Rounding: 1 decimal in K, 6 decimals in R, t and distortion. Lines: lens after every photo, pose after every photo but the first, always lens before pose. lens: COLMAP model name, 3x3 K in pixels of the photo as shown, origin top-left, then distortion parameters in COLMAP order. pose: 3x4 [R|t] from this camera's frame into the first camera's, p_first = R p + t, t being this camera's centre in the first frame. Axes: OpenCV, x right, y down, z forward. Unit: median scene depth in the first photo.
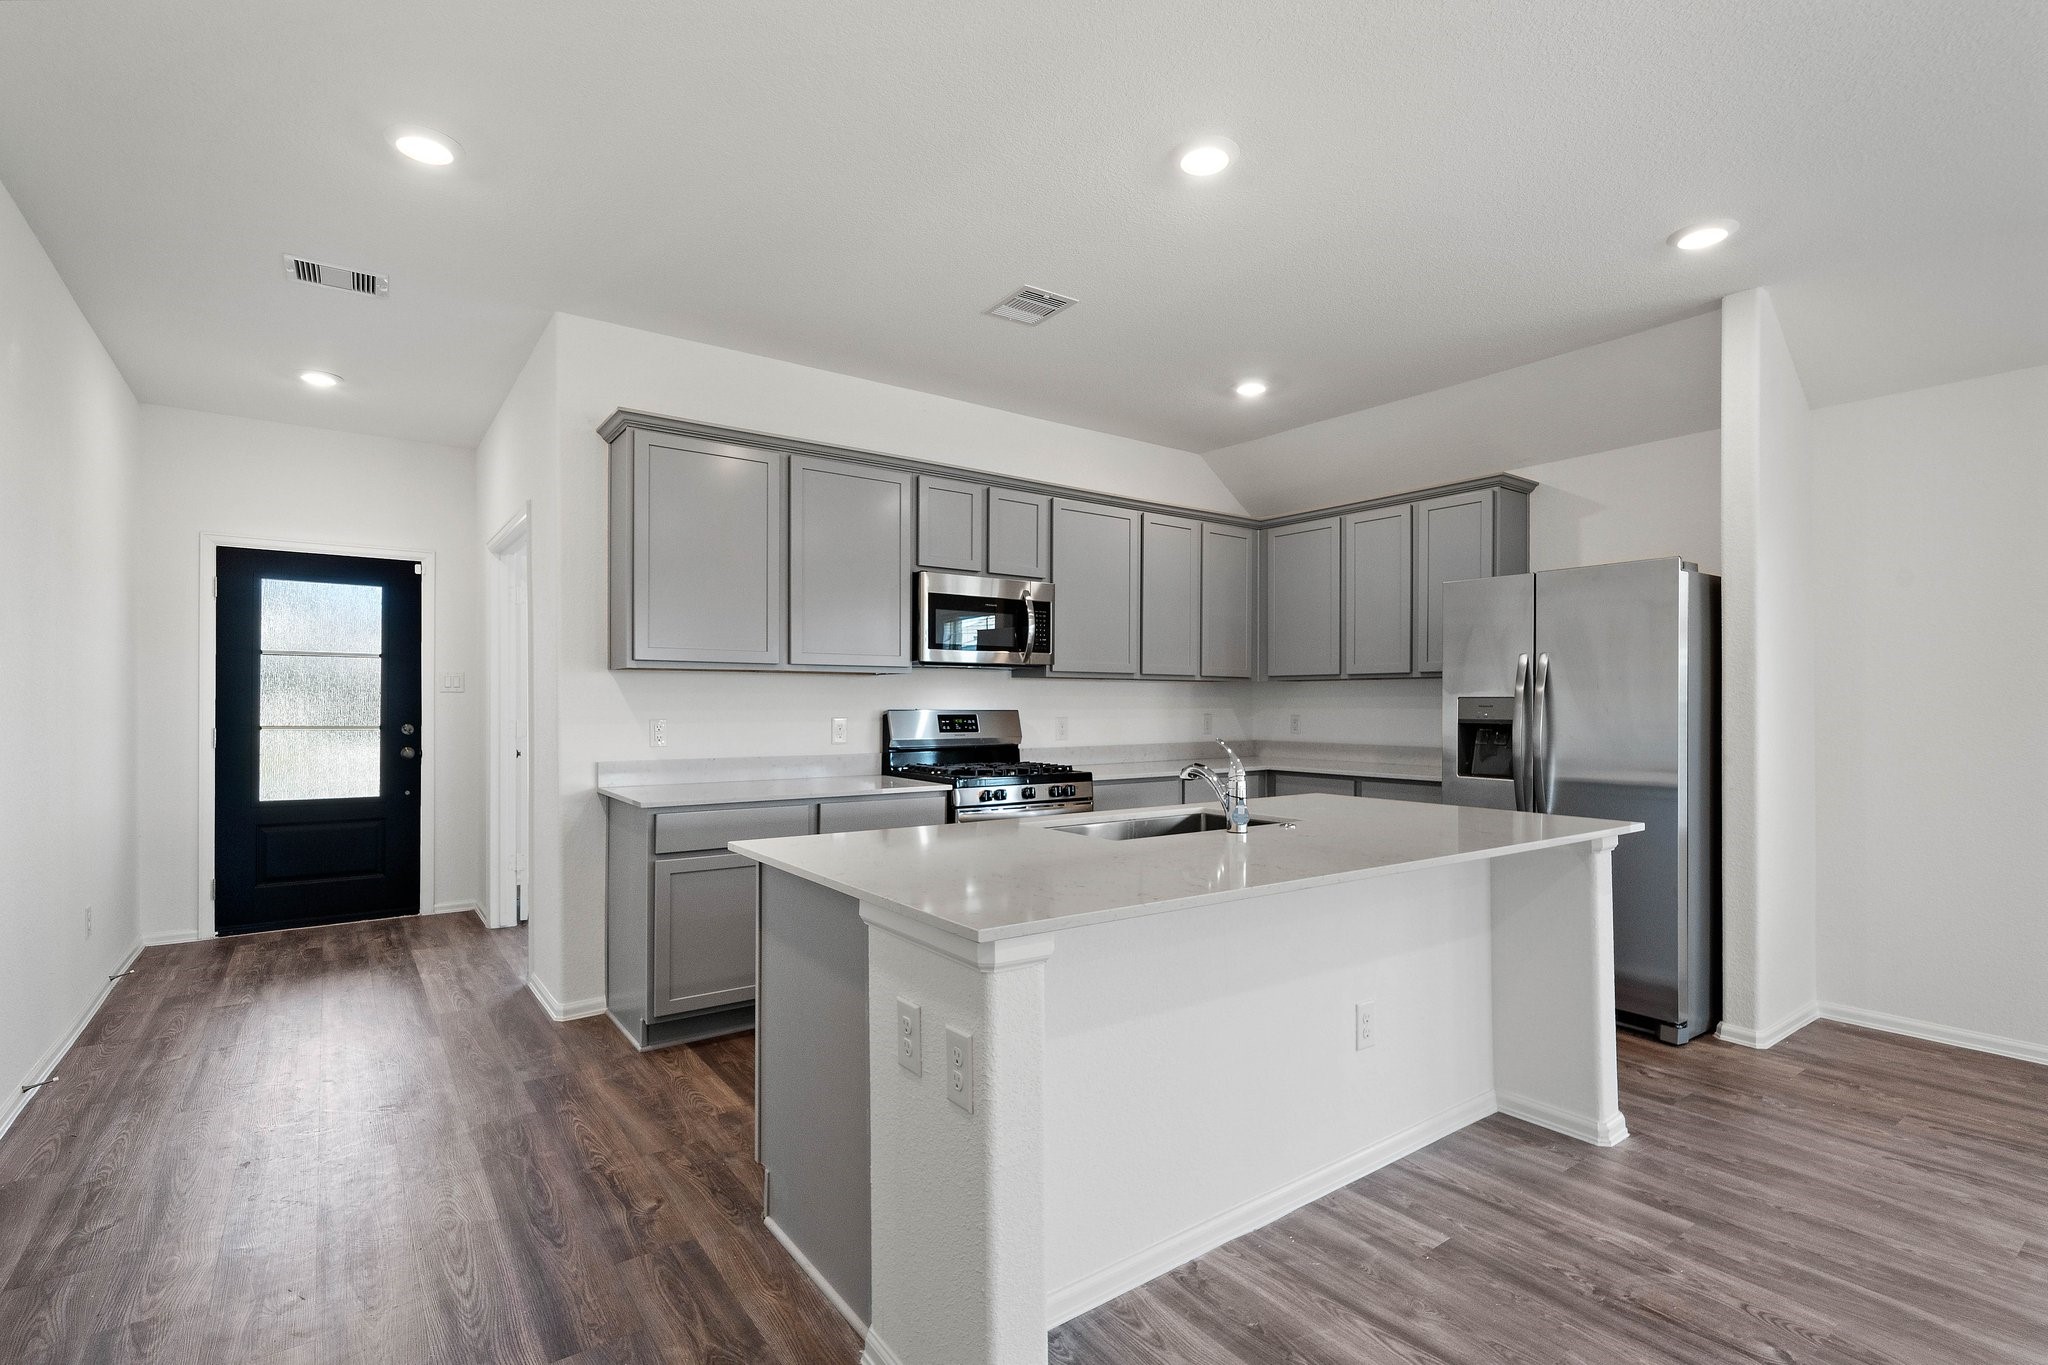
lens RADIAL K [[959.6, 0, 1026.2], [0, 959.6, 699.5], [0, 0, 1]] dist [-0.000410, -0.000319]
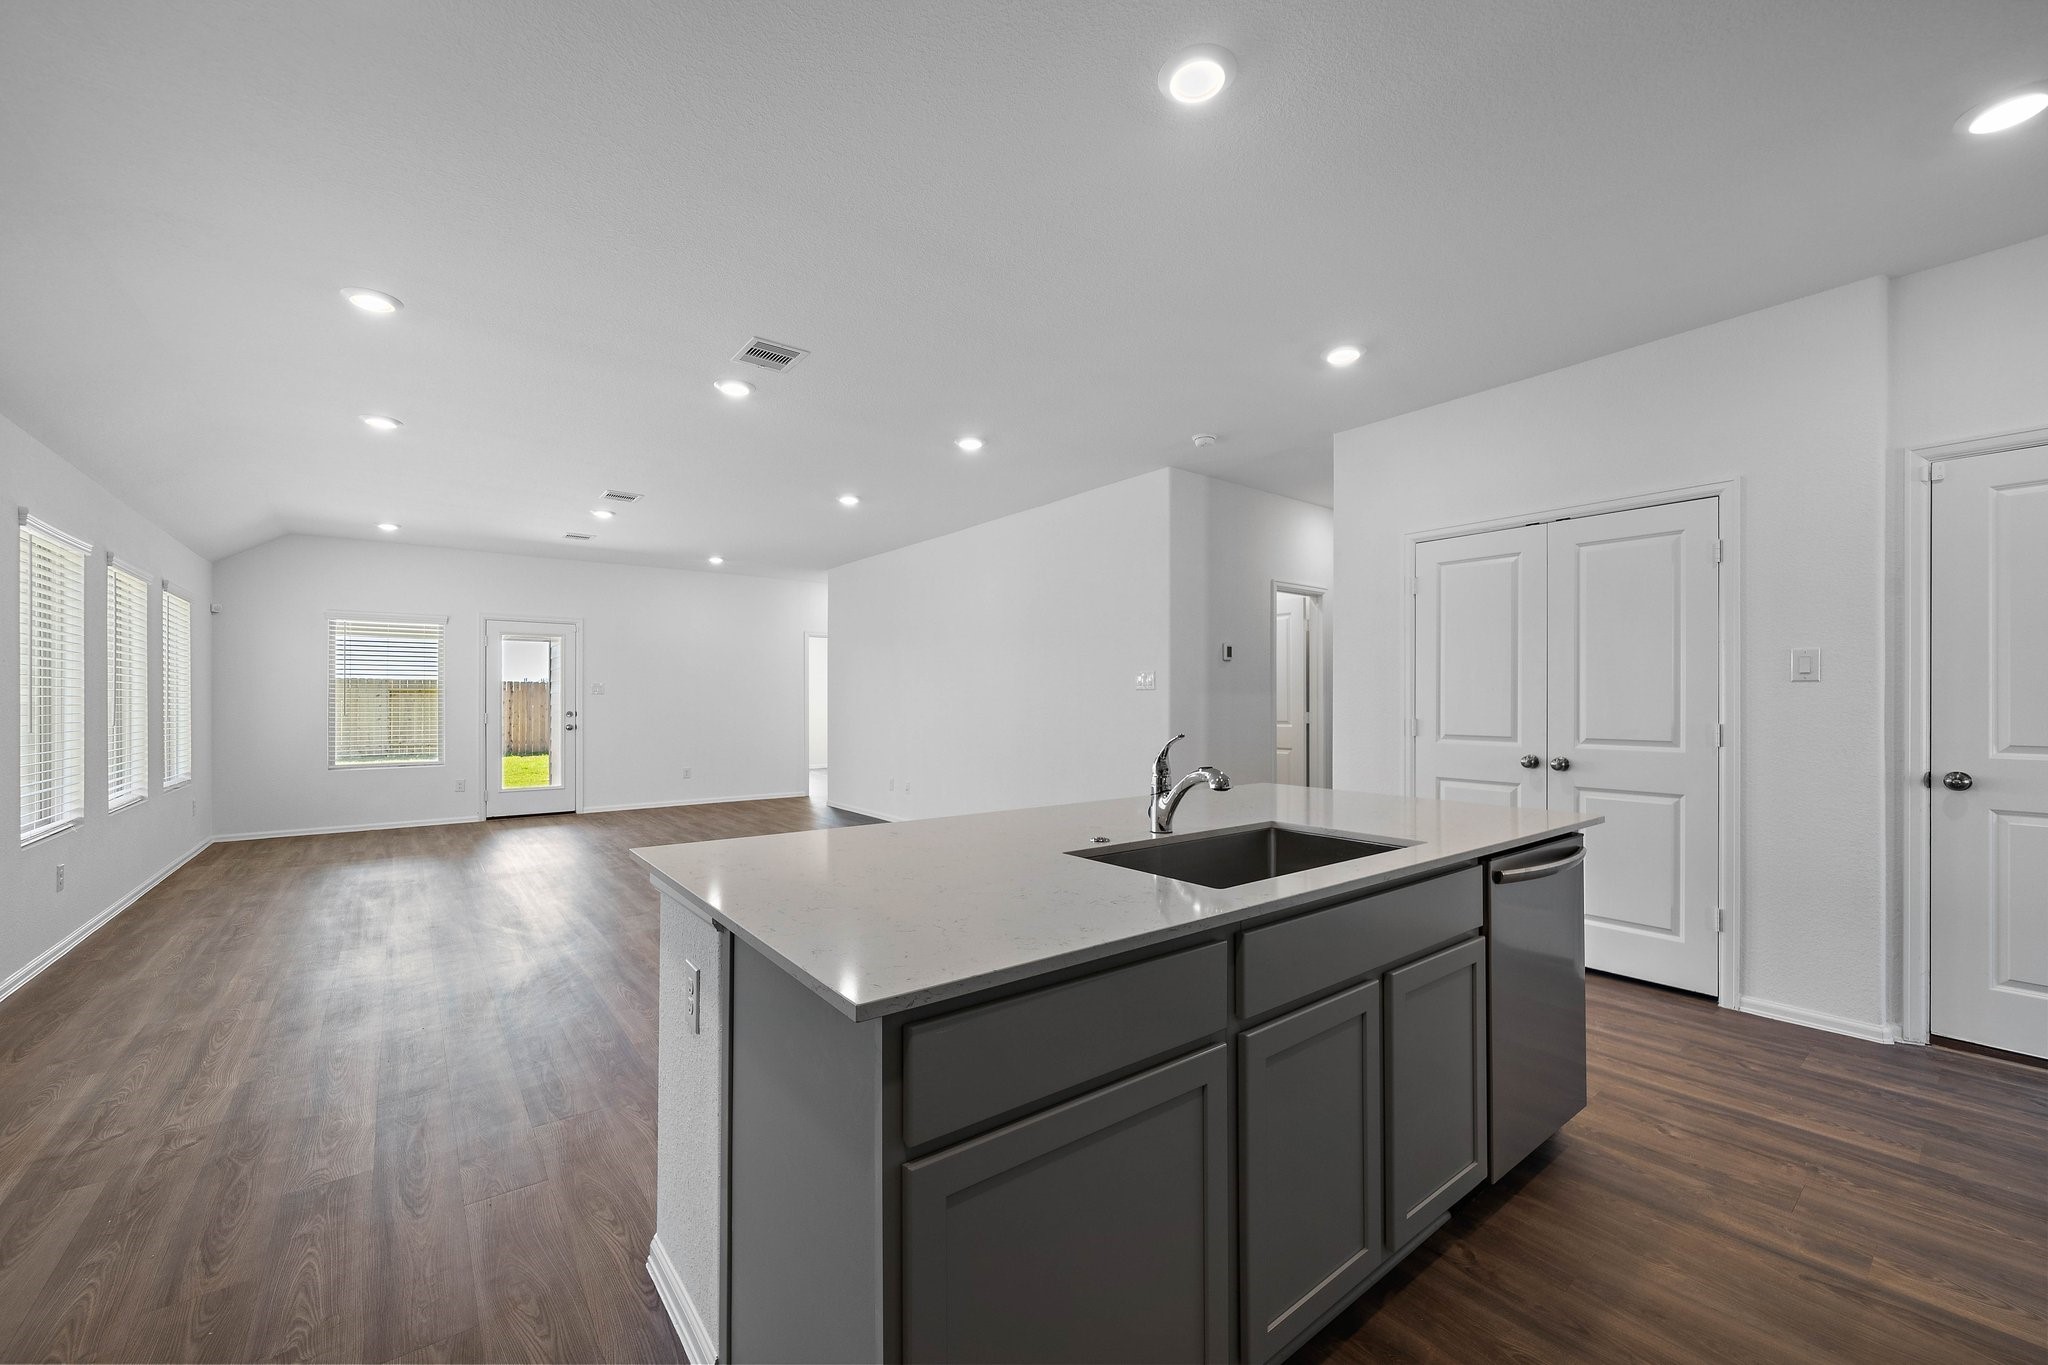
lens RADIAL K [[799.7, 0, 1020.1], [0, 799.7, 697.3], [0, 0, 1]] dist [0.000556, -0.000202]
pose [[-0.999527, -0.000534, -0.030738, 0.220960], [-0.000262, 0.999961, -0.008858, 0.008975], [0.030741, -0.008846, -0.999488, 1.024960]]
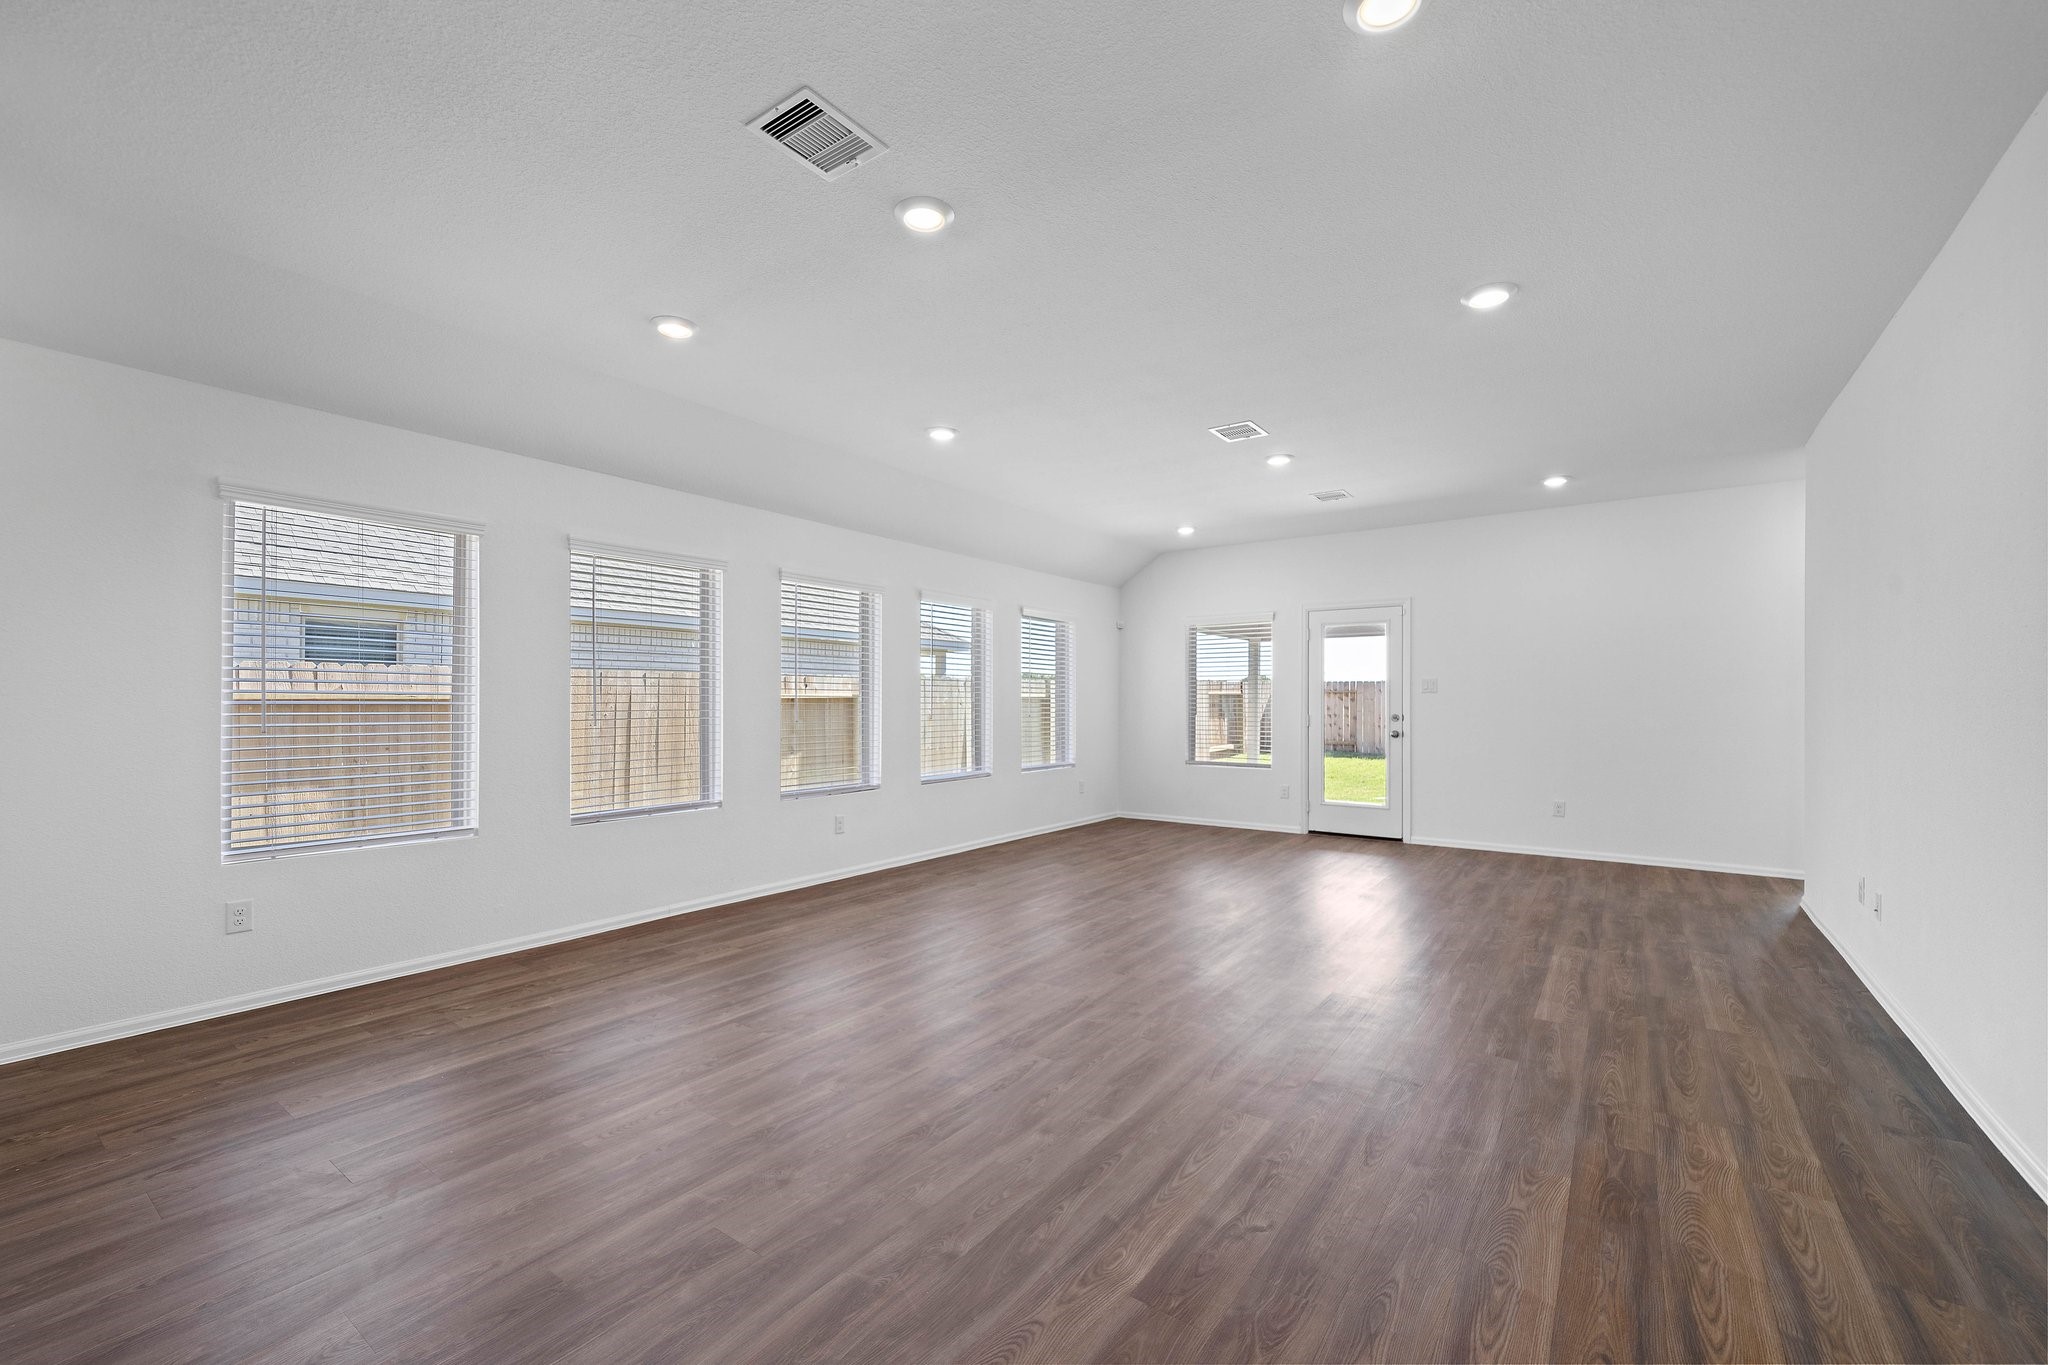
lens RADIAL K [[840.3, 0, 1022.6], [0, 840.3, 700.6], [0, 0, 1]] dist [-0.000583, -0.000300]
pose [[-0.310800, -0.001018, 0.950475, -0.081317], [-0.006936, 0.999975, -0.001198, 0.006355], [-0.950450, -0.006965, -0.310800, 0.265970]]
